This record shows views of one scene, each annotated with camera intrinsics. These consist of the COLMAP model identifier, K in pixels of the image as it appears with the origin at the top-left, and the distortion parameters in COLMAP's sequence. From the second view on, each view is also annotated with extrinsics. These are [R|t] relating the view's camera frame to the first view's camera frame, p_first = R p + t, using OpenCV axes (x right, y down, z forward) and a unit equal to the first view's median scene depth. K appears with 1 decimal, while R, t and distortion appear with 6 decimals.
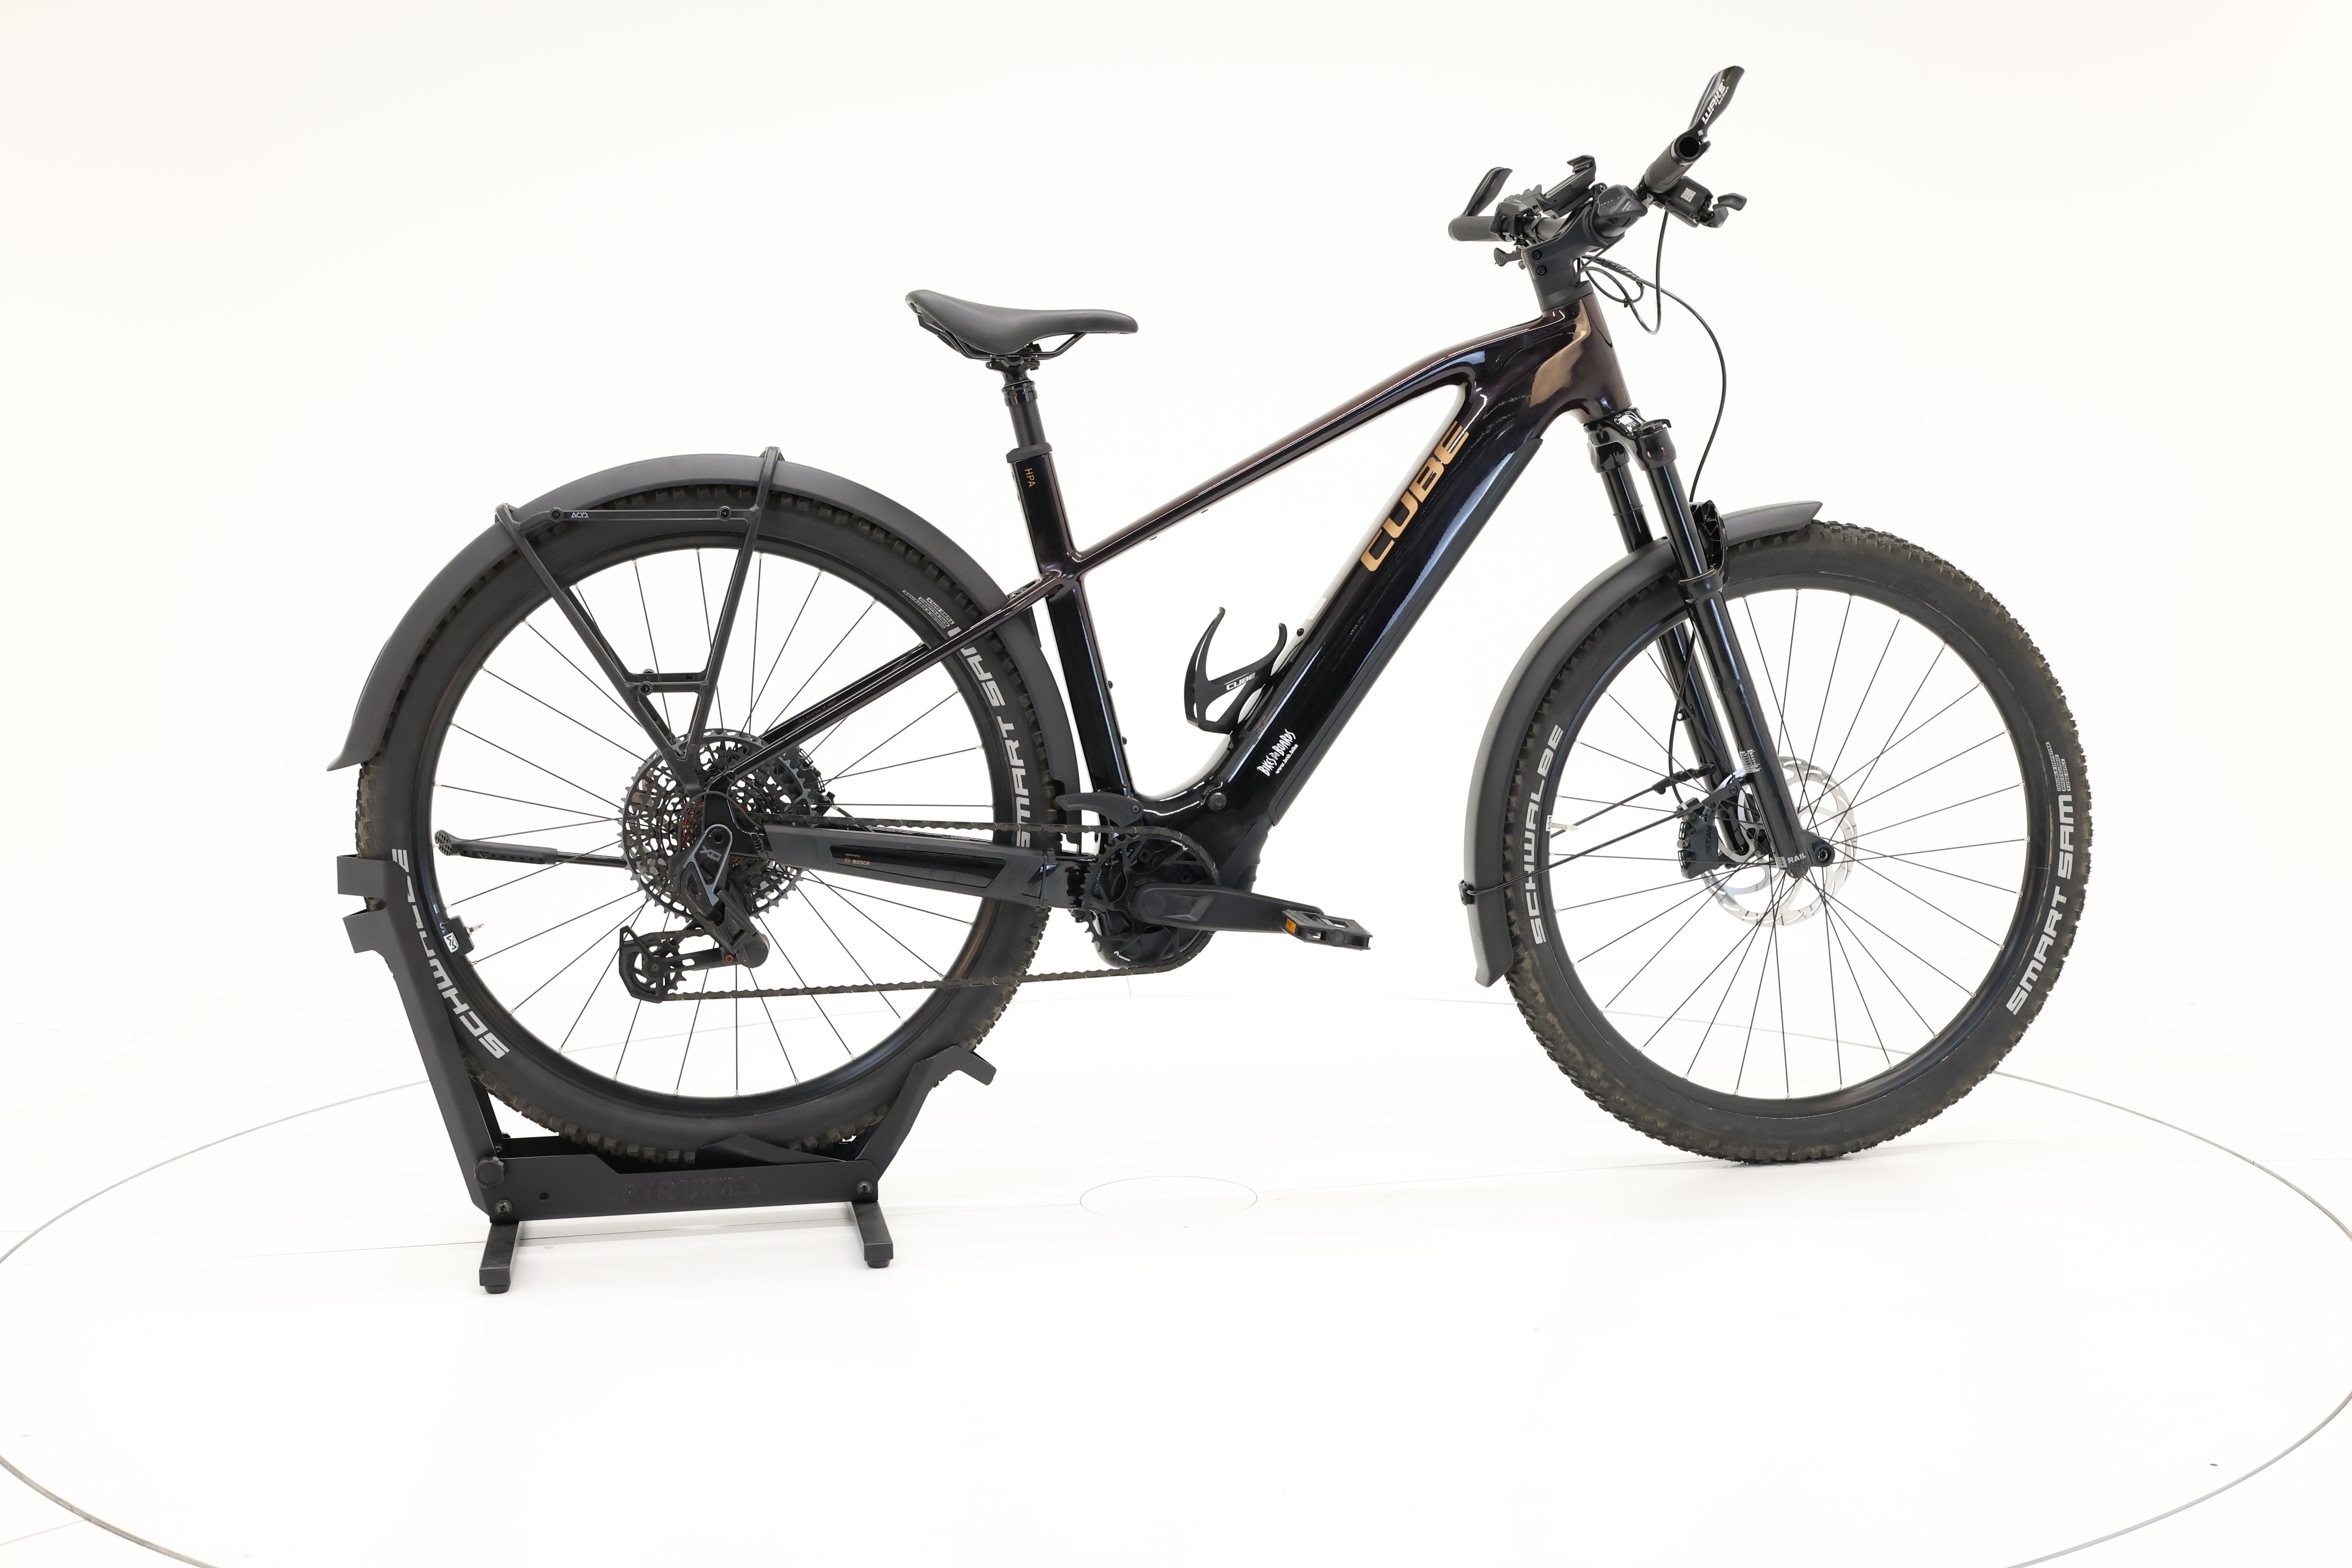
lens RADIAL K [[2645.1, 0, 1180.0], [0, 2645.1, 791.5], [0, 0, 1]] dist [-0.008891, 0.000000]
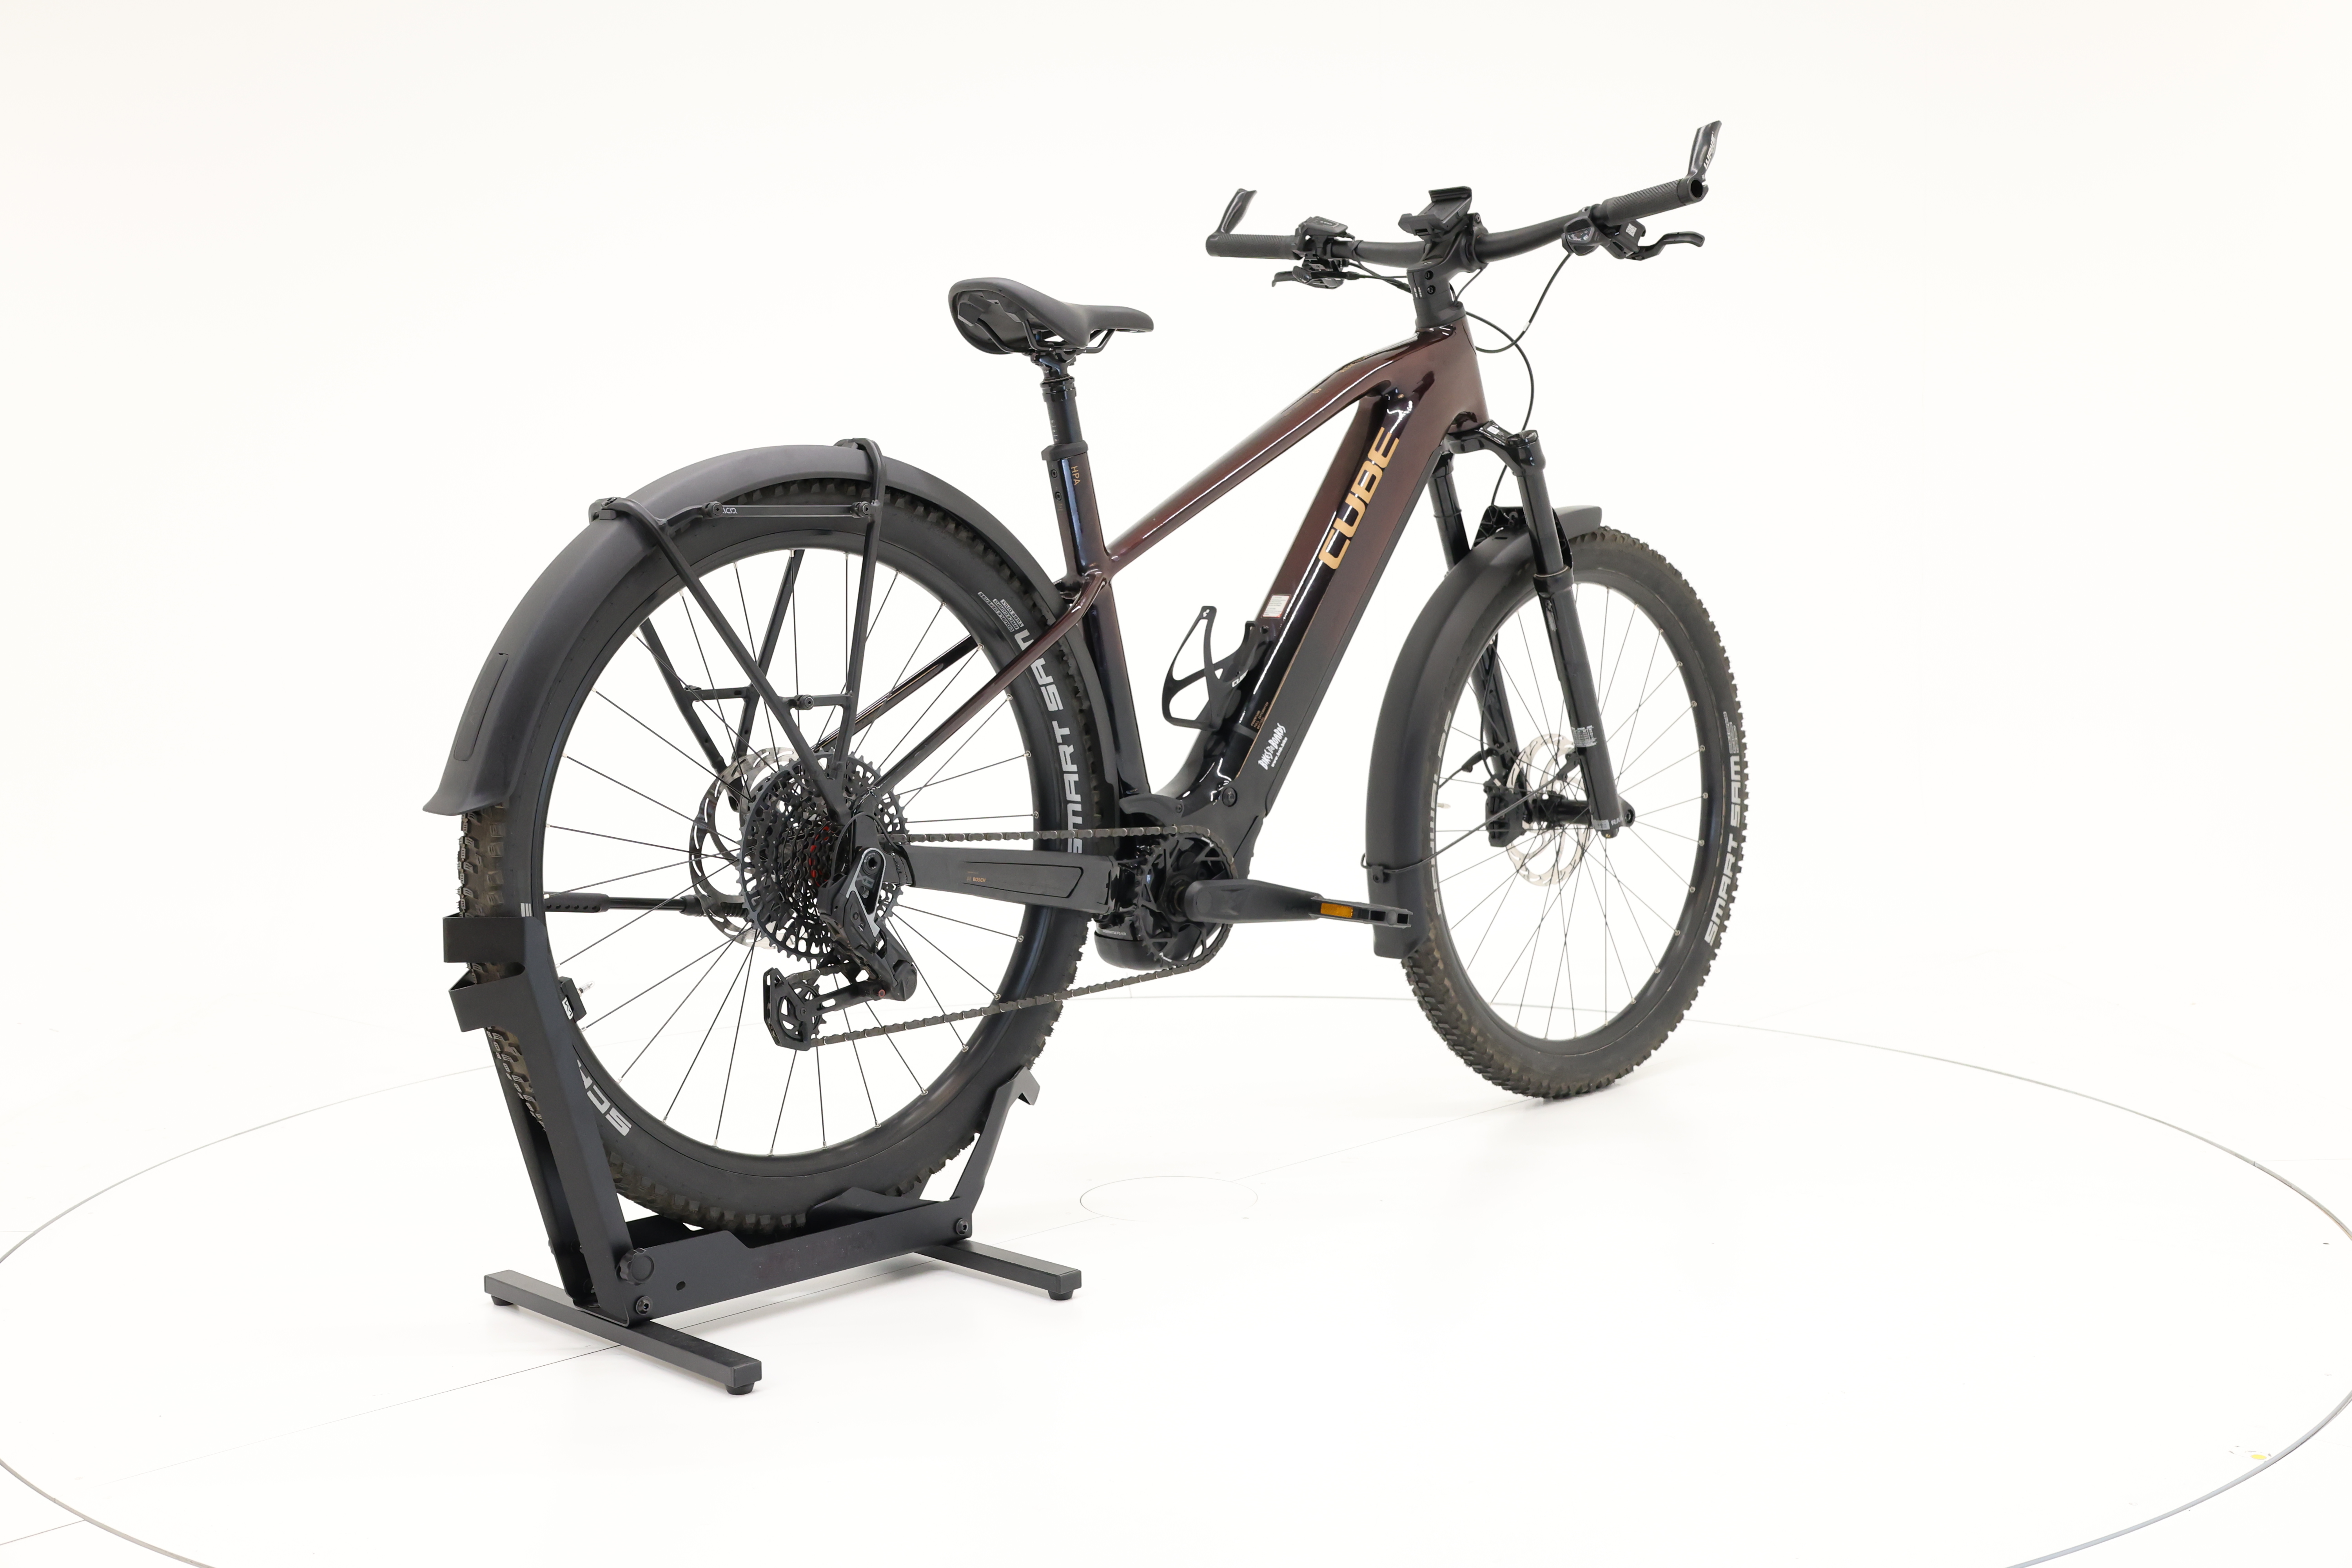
lens RADIAL K [[2645.1, 0, 1177.1], [0, 2645.1, 787.8], [0, 0, 1]] dist [-0.008891, 0.000000]
pose [[0.828713, -0.053623, 0.557100, -0.560850], [0.060472, 0.998151, 0.006121, -0.007156], [-0.556398, 0.028617, 0.830423, 0.166971]]
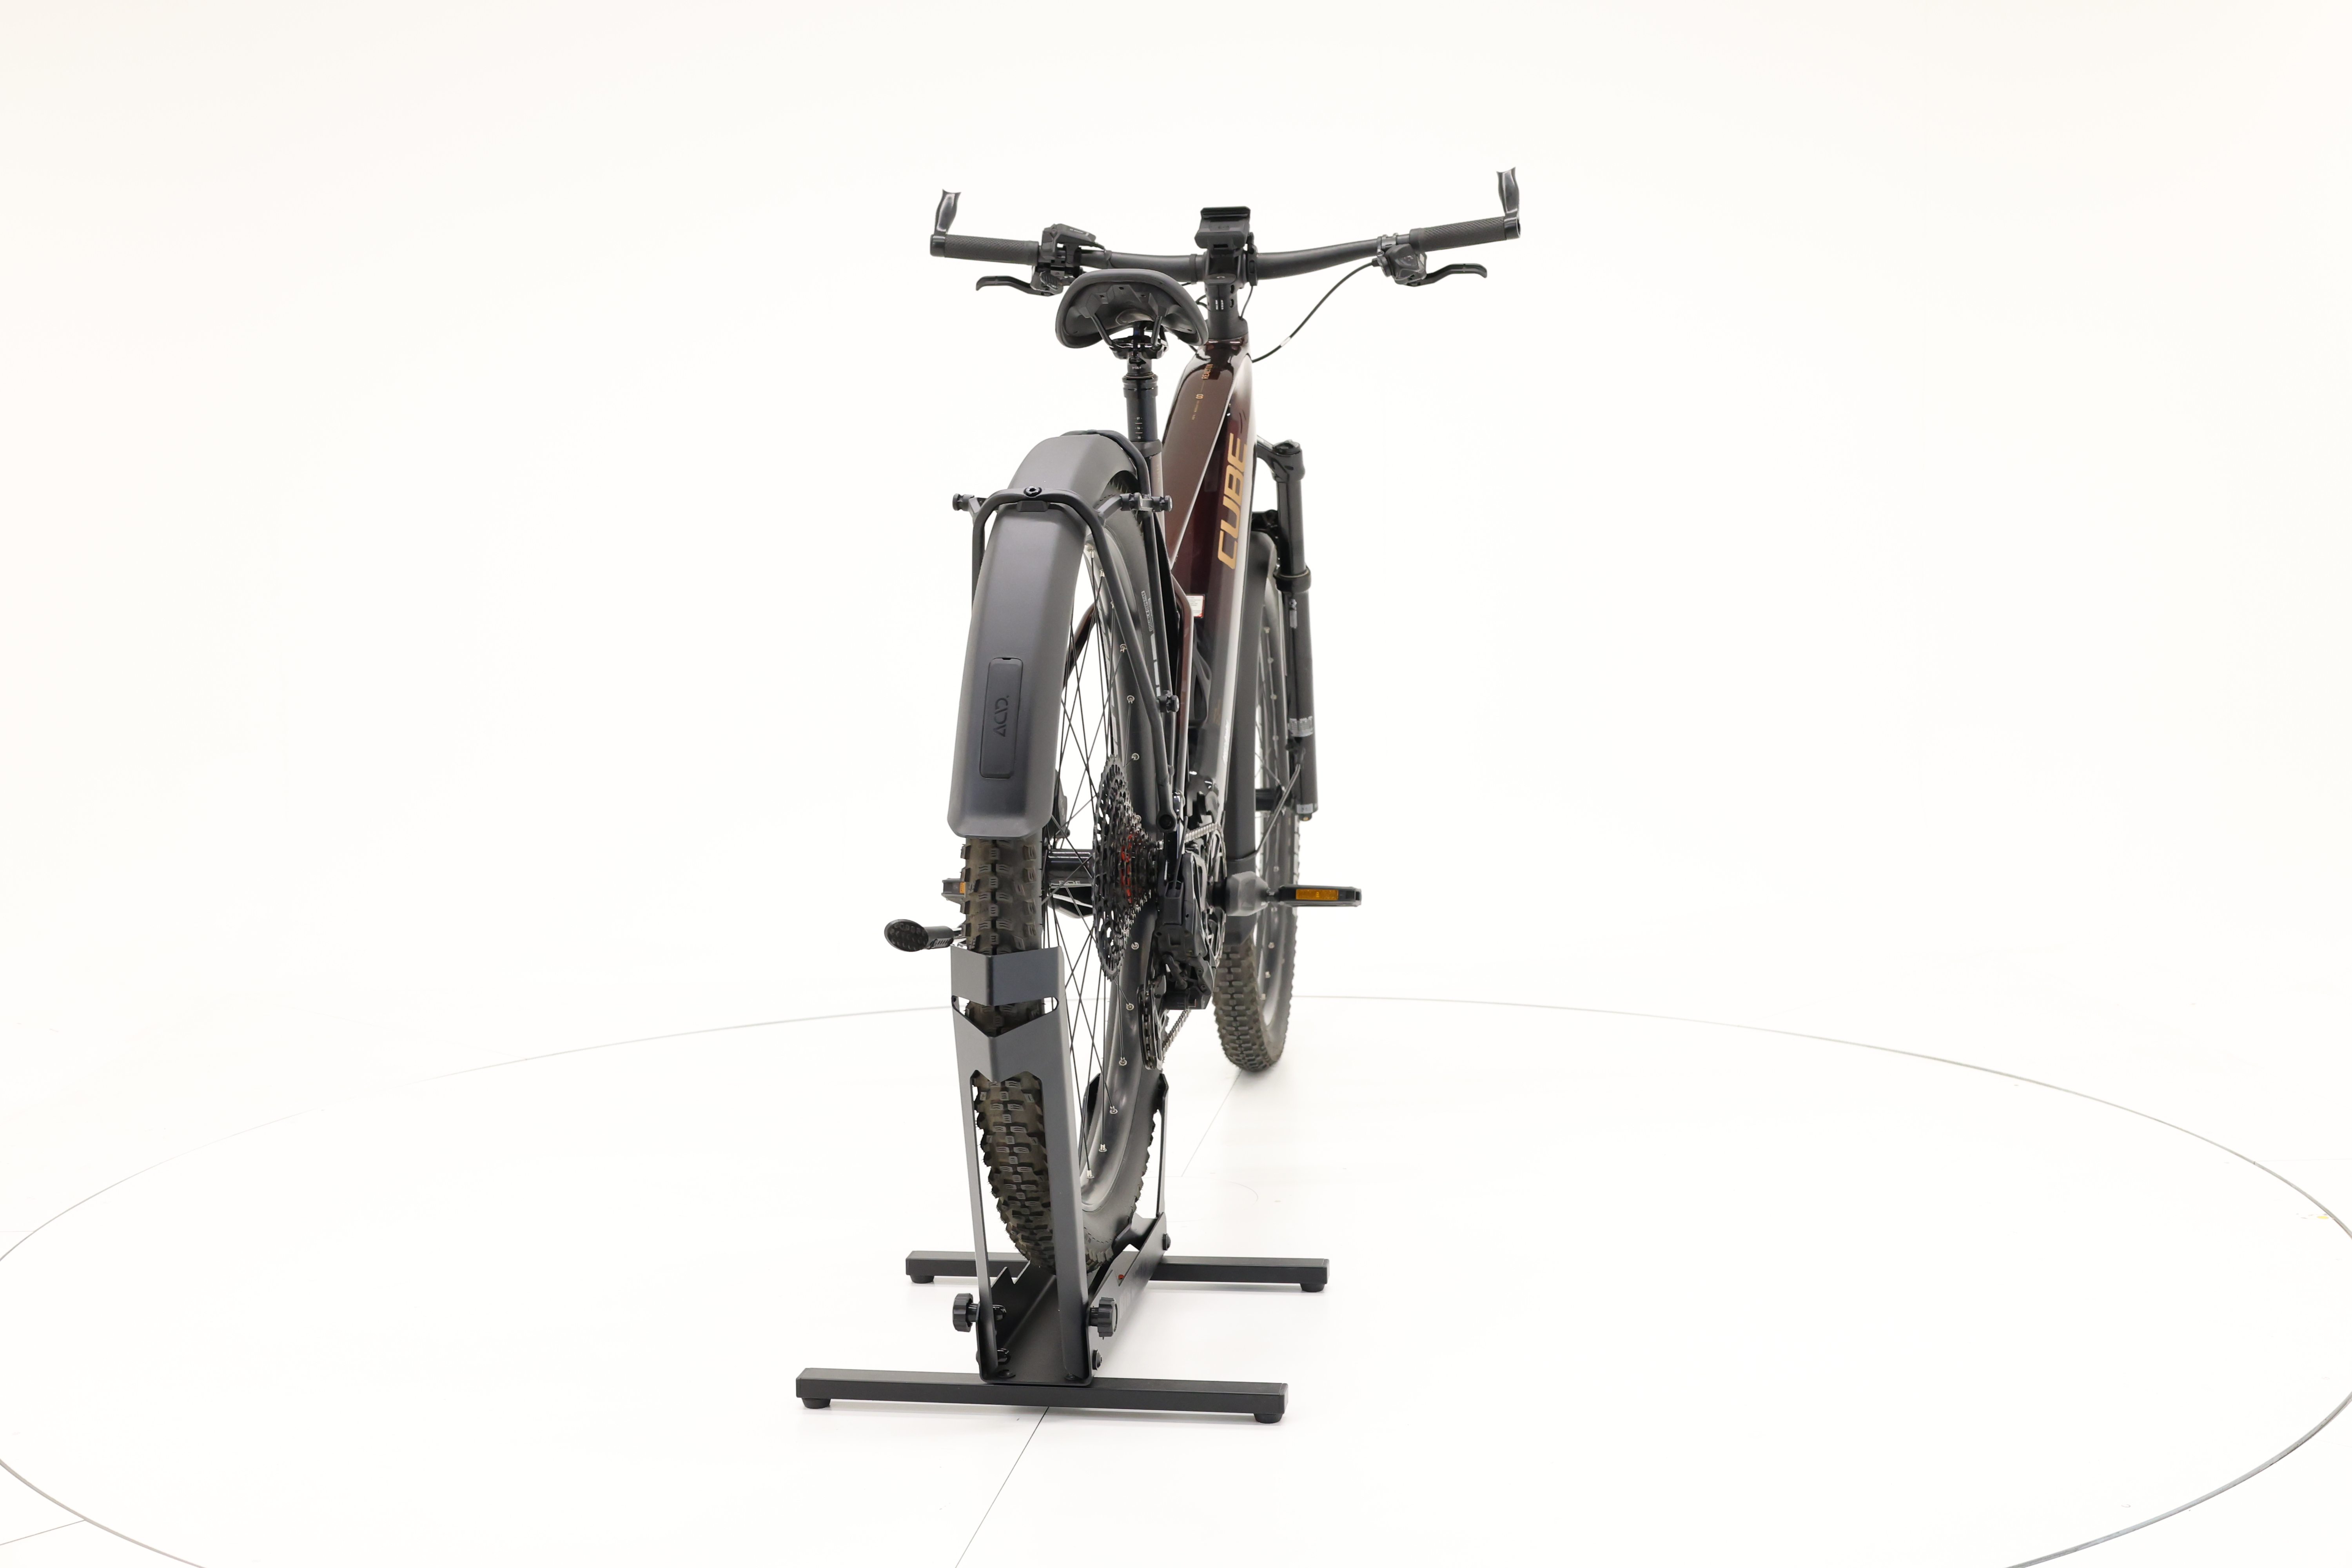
lens RADIAL K [[2645.1, 0, 1181.0], [0, 2645.1, 789.1], [0, 0, 1]] dist [-0.008891, 0.000000]
pose [[0.325389, -0.083582, 0.941879, -0.949331], [0.108458, 0.992811, 0.050633, -0.050885], [-0.939340, 0.085679, 0.332115, 0.663076]]
